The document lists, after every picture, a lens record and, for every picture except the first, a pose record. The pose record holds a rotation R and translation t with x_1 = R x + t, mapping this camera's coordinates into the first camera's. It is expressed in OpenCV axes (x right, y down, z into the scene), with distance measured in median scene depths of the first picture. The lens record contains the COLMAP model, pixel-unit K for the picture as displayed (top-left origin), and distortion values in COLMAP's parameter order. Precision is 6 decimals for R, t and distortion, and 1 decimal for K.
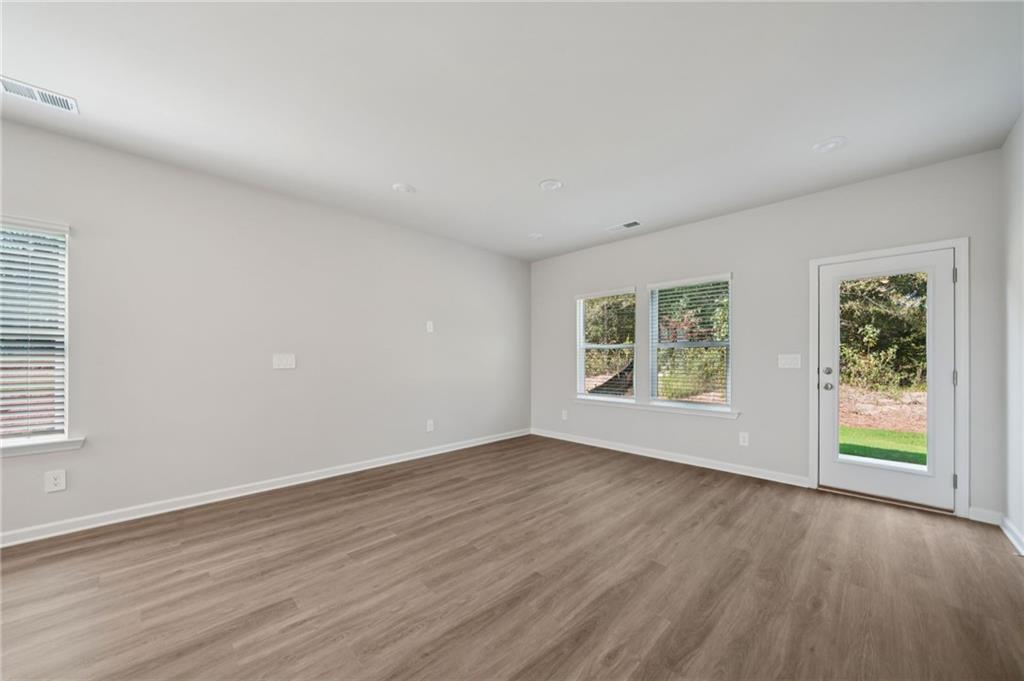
lens RADIAL K [[361.5, 0, 508.8], [0, 361.5, 355.0], [0, 0, 1]] dist [-0.001985, -0.000079]
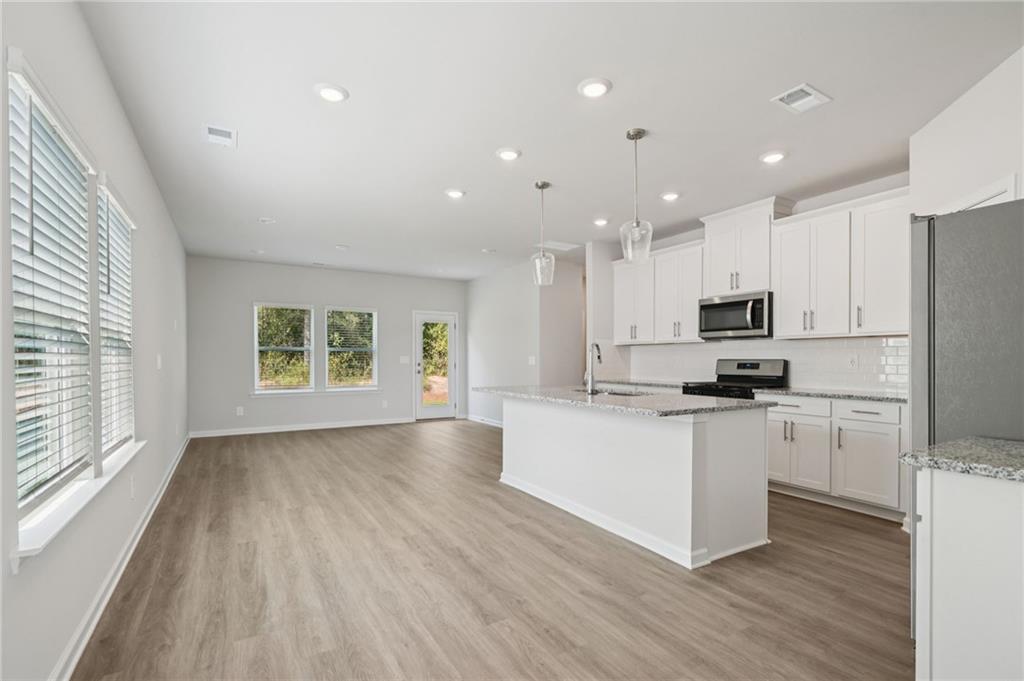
lens RADIAL K [[486.3, 0, 513.6], [0, 486.3, 372.9], [0, 0, 1]] dist [-0.001769, -0.000145]
pose [[0.243995, -0.029918, 0.969315, -1.692659], [-0.009207, 0.999407, 0.033165, -0.004457], [-0.969733, -0.017017, 0.243575, -0.215136]]
